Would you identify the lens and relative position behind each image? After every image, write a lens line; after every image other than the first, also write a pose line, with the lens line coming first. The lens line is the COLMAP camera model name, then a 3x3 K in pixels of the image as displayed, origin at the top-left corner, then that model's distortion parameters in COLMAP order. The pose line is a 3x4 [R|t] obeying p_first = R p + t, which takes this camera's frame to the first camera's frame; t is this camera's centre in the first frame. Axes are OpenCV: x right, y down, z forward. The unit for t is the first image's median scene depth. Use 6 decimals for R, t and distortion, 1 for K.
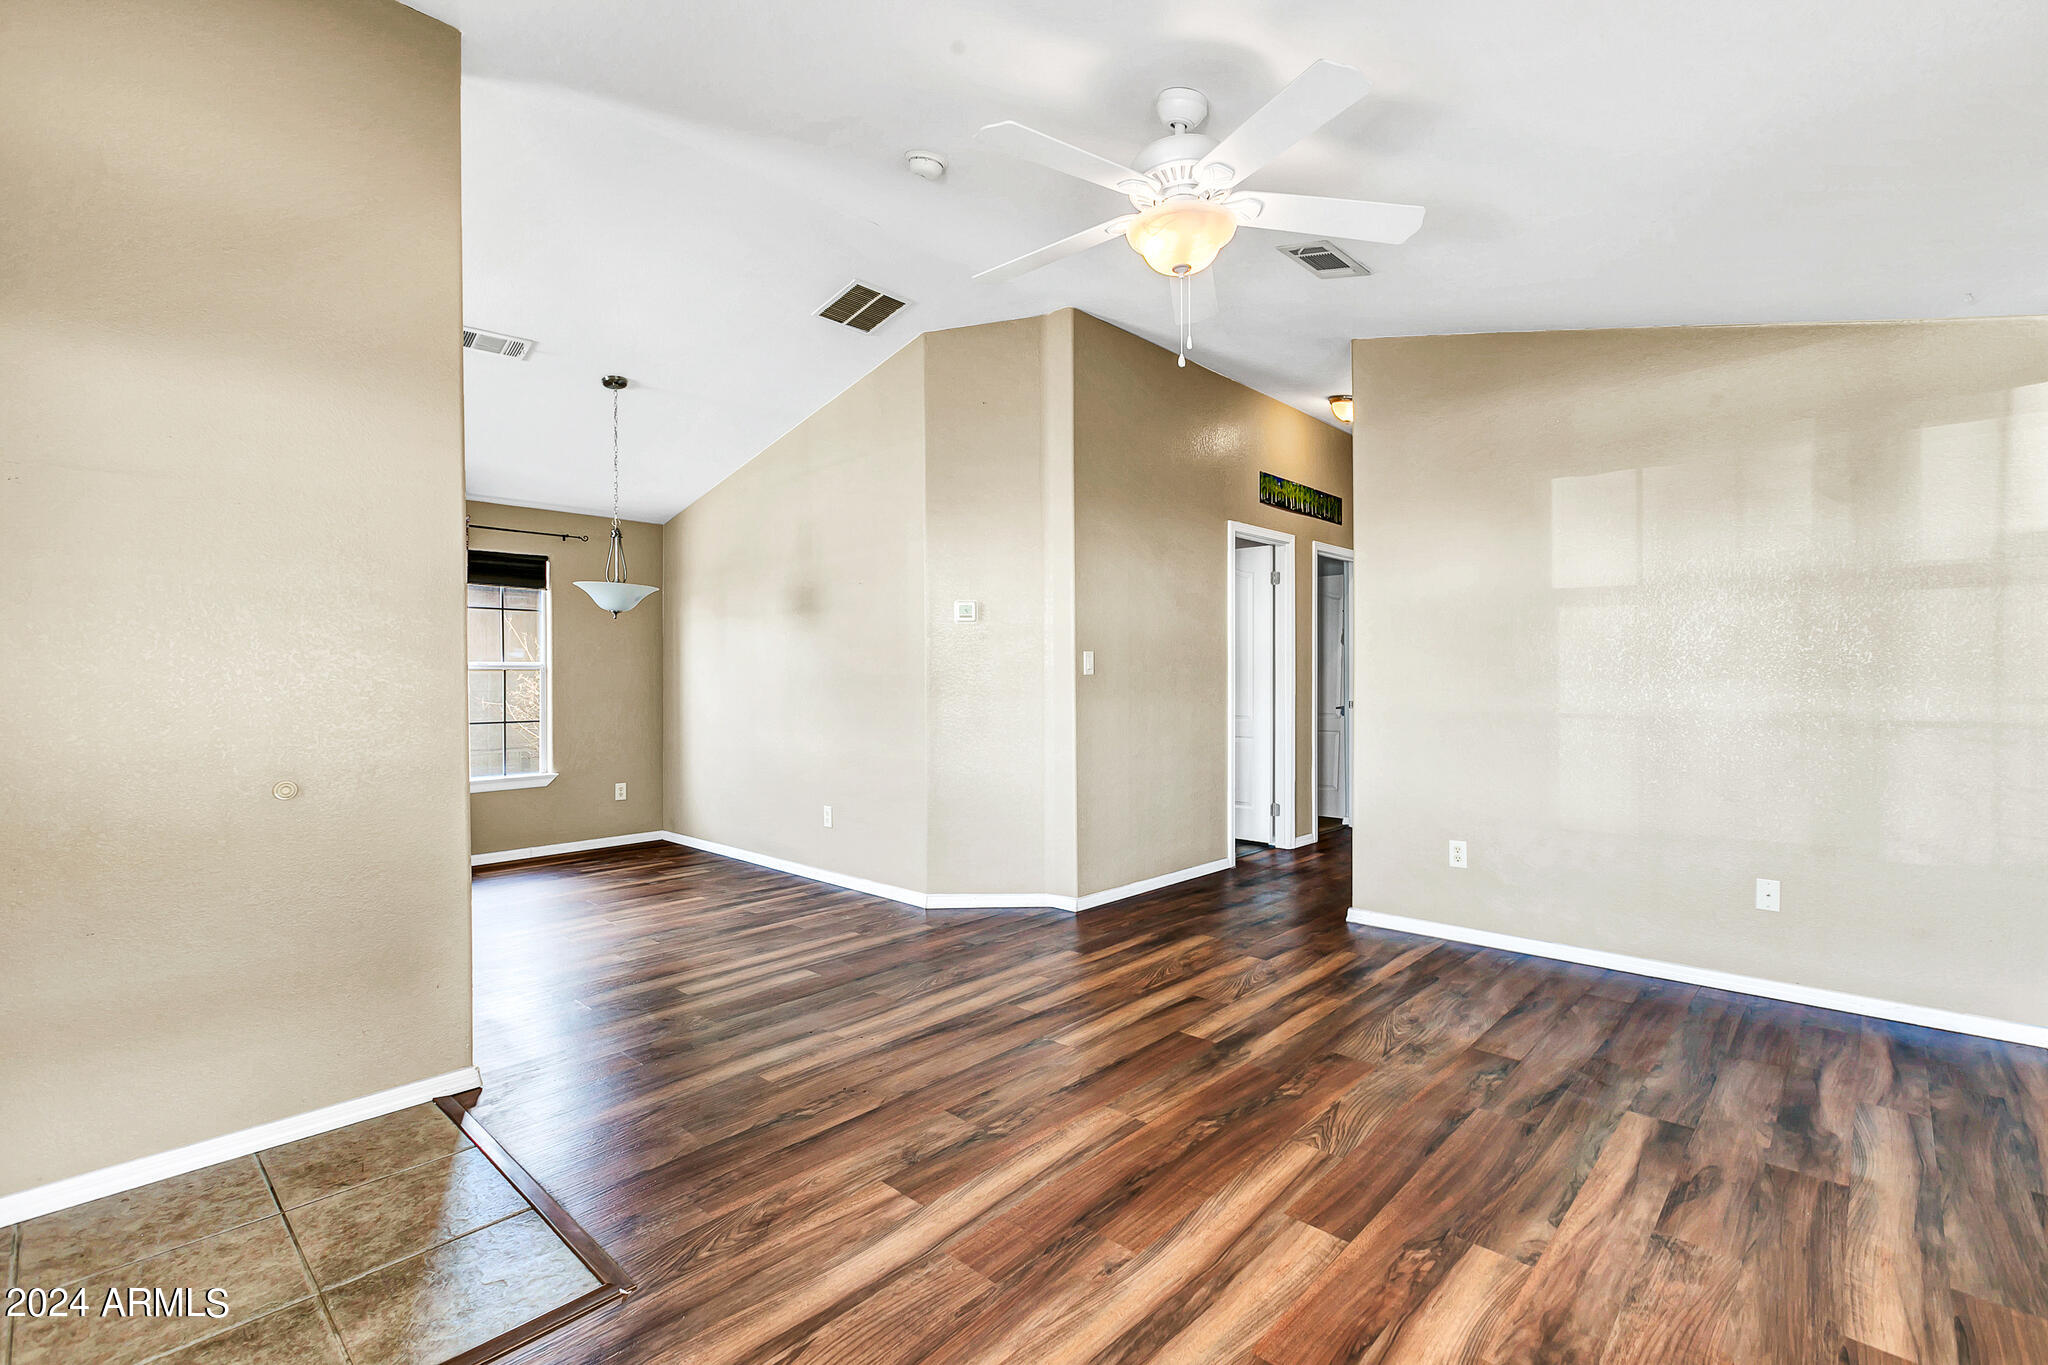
lens RADIAL K [[908.5, 0, 959.9], [0, 908.5, 681.3], [0, 0, 1]] dist [0.001244, 0.000254]
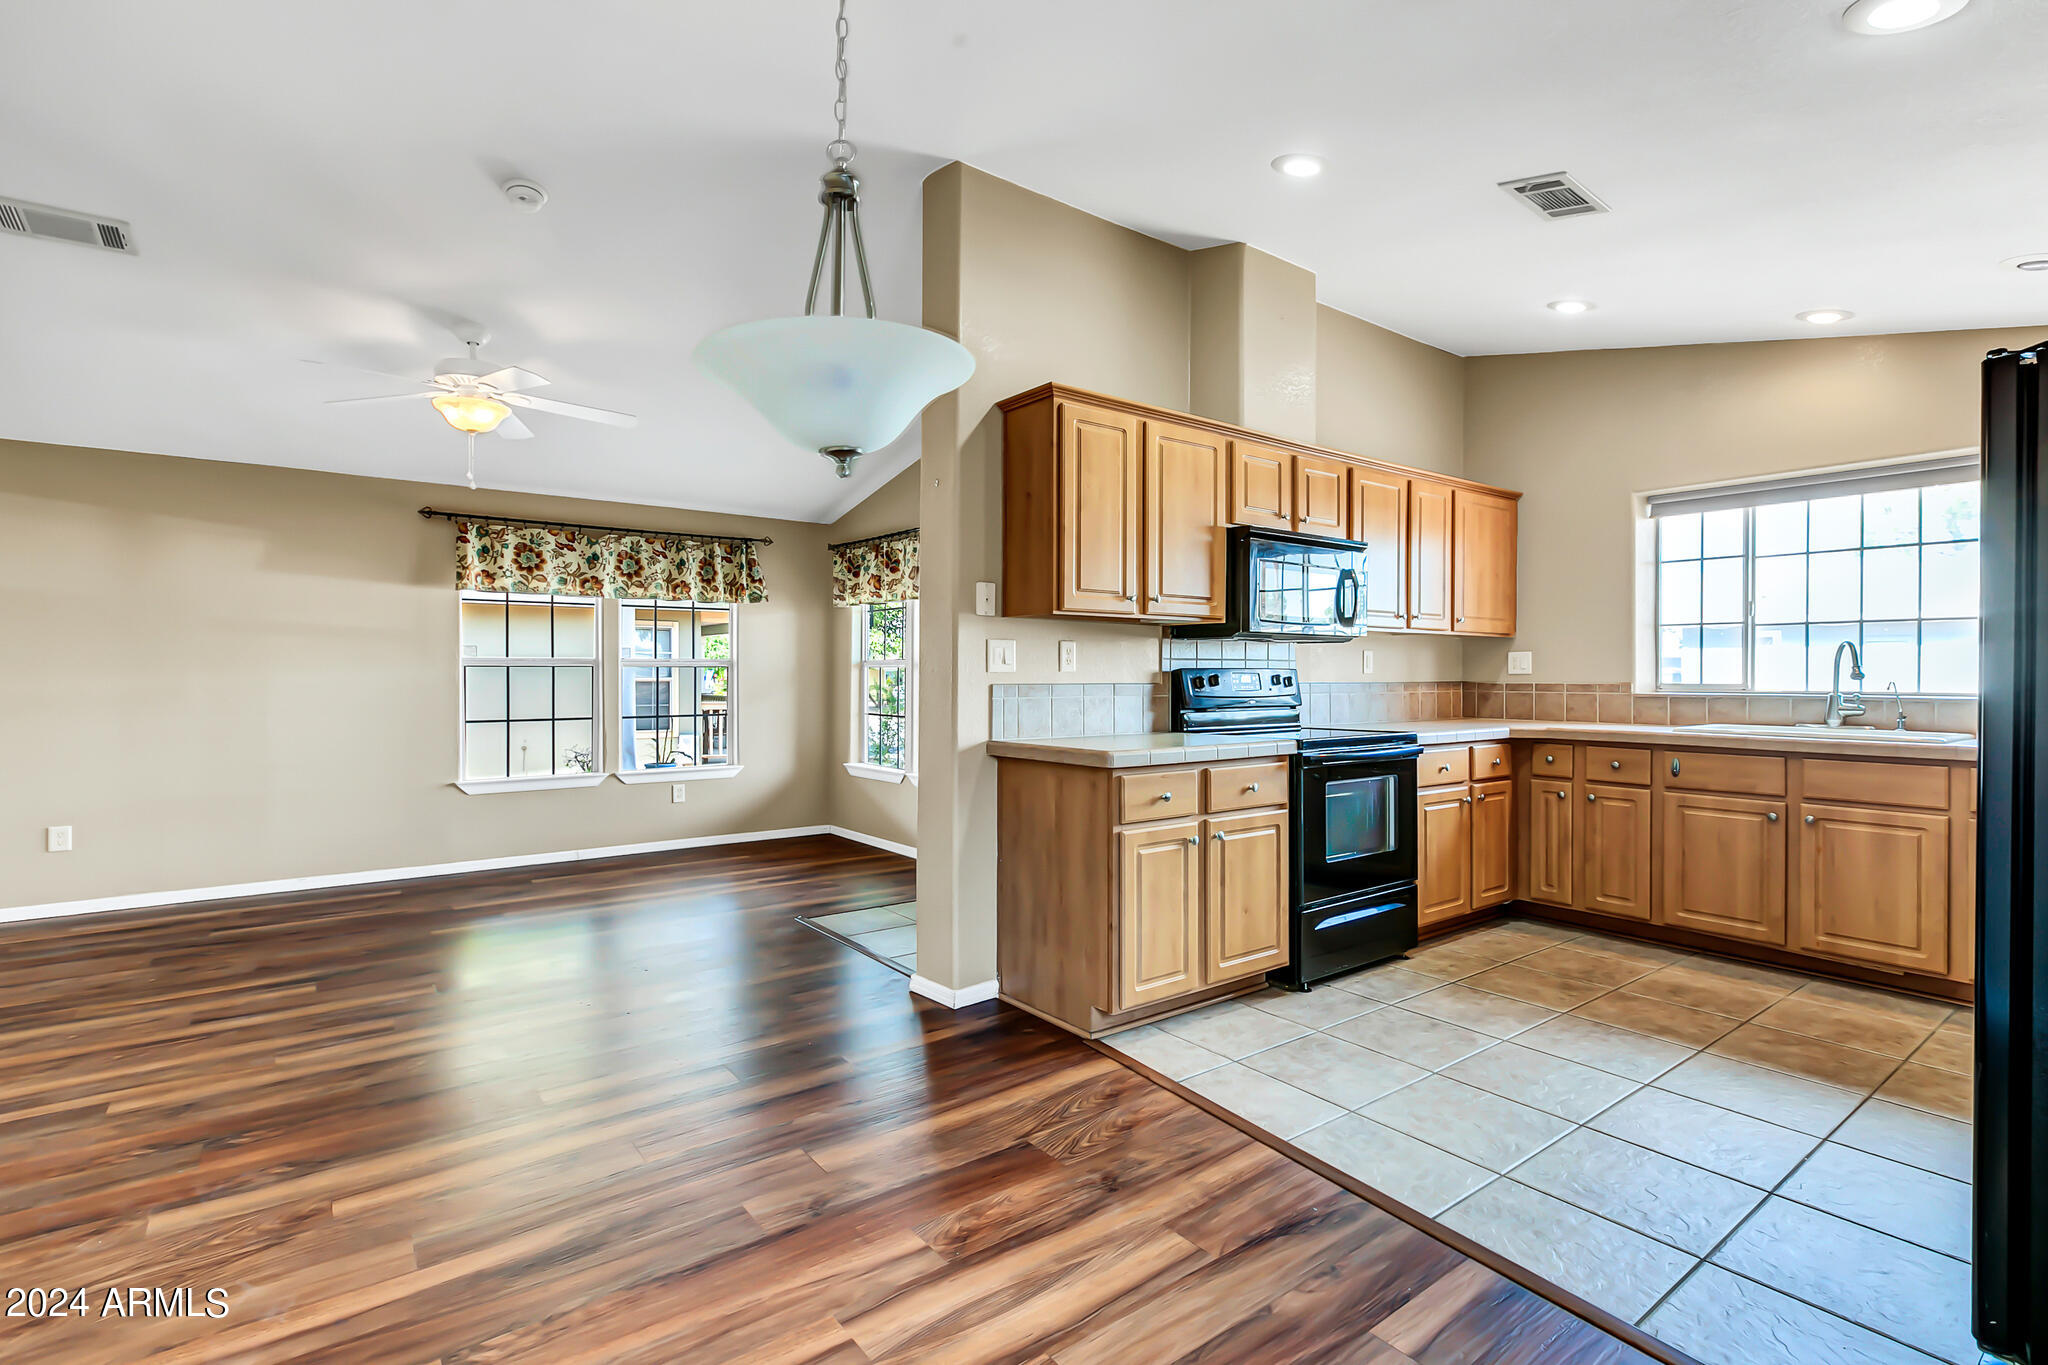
lens RADIAL K [[948.2, 0, 1029.7], [0, 948.2, 672.5], [0, 0, 1]] dist [0.001933, 0.000044]
pose [[-0.993598, 0.002216, 0.112952, -0.732835], [0.003004, 0.999972, 0.006808, -0.010341], [-0.112934, 0.007103, -0.993577, 1.984430]]
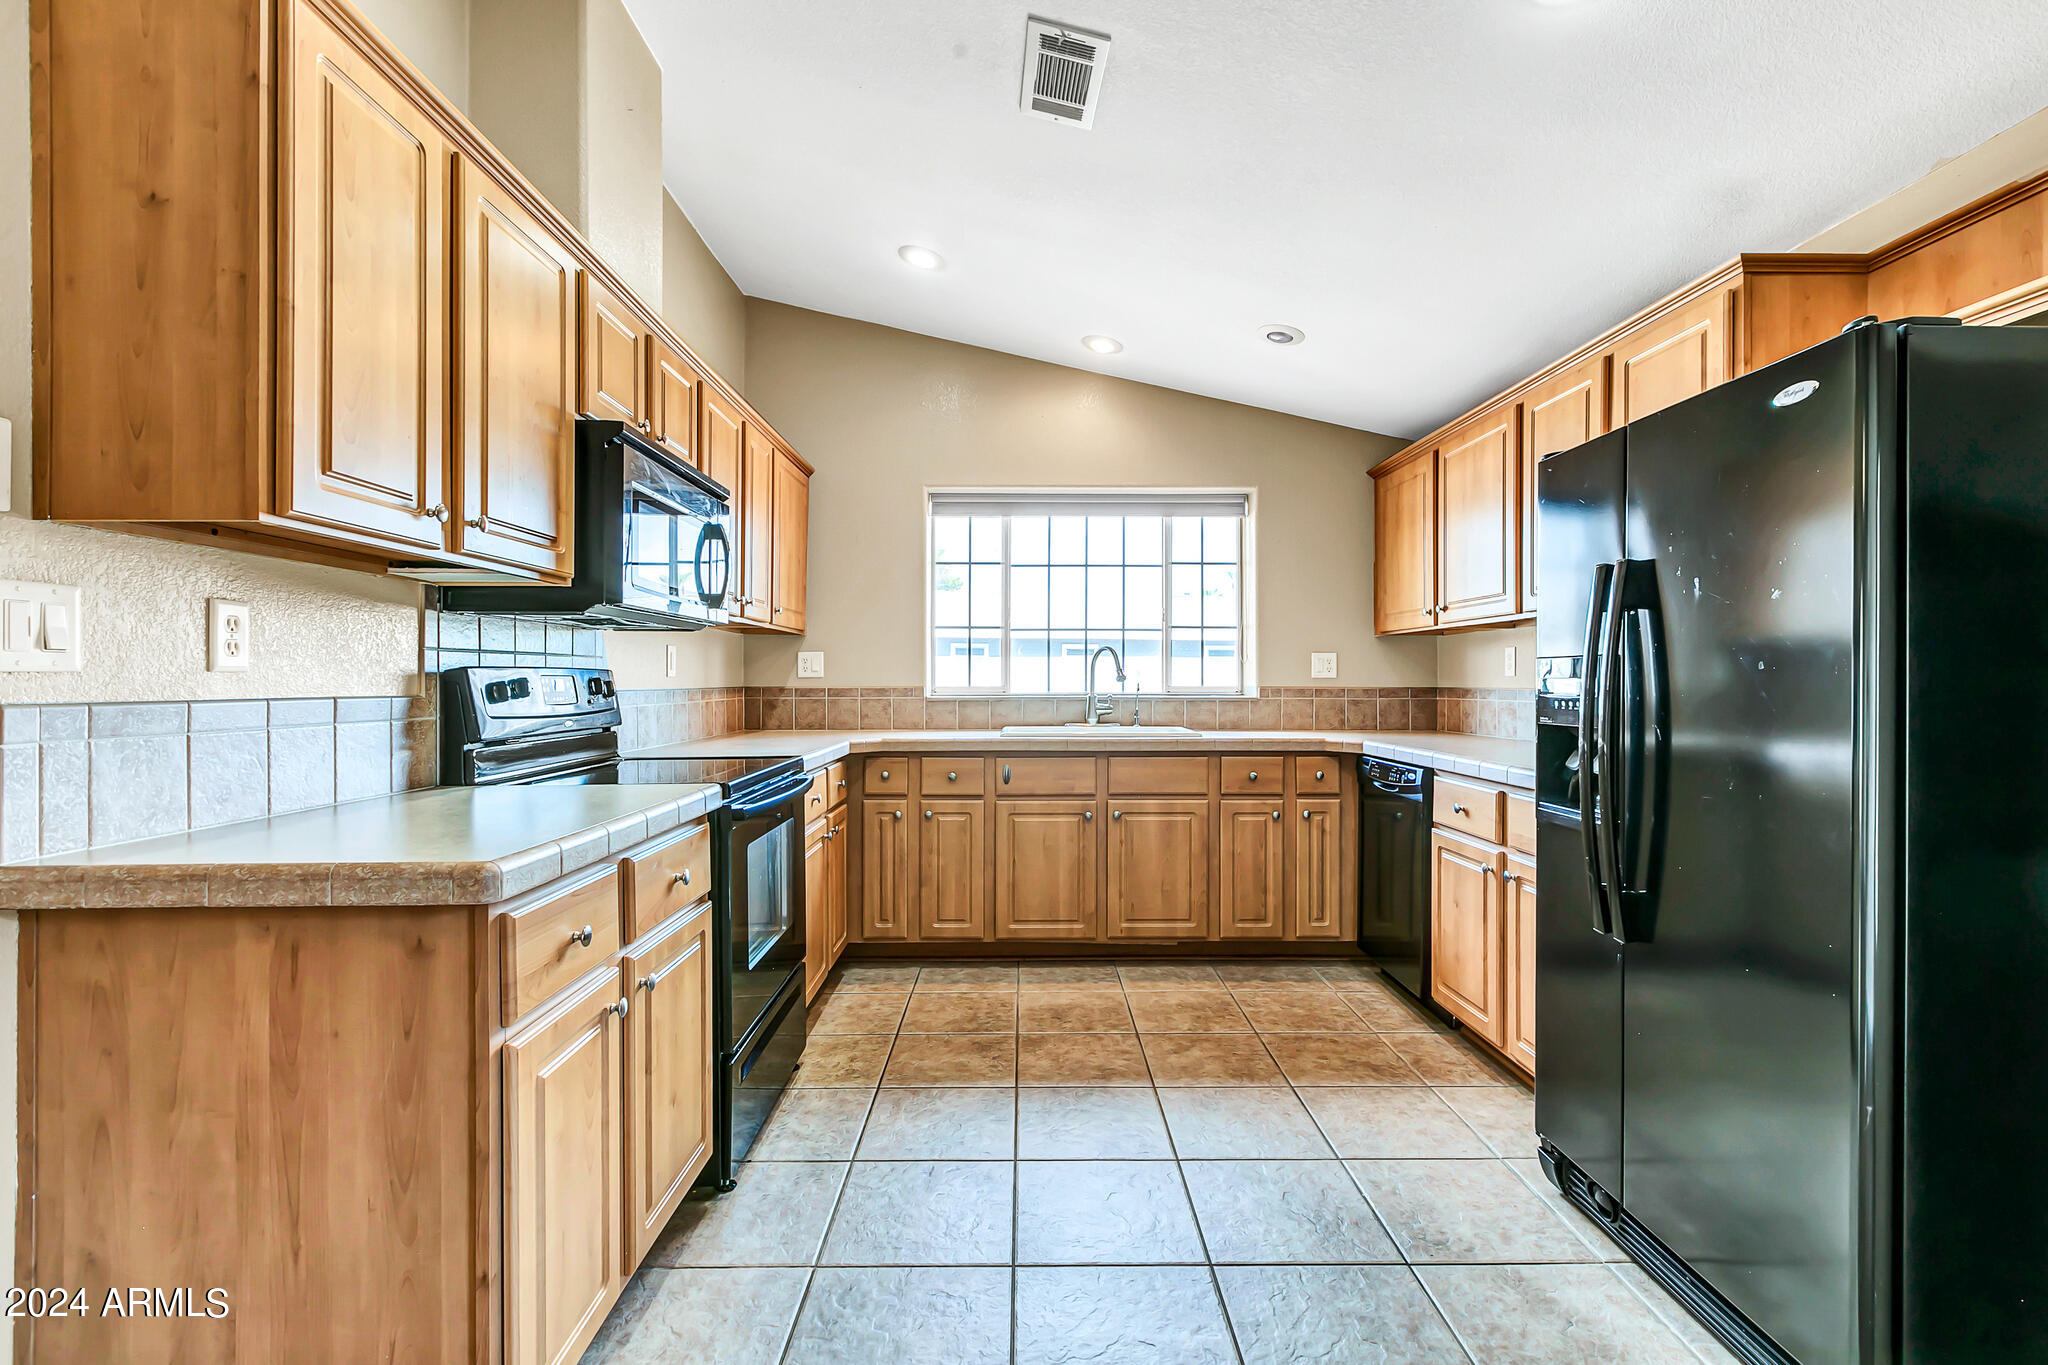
lens RADIAL K [[948.0, 0, 1010.0], [0, 948.0, 676.4], [0, 0, 1]] dist [0.002292, 0.000389]
pose [[-0.691204, 0.002666, -0.722654, -0.565767], [-0.002617, 0.999977, 0.006192, -0.004742], [0.722655, 0.006171, -0.691182, 1.449459]]
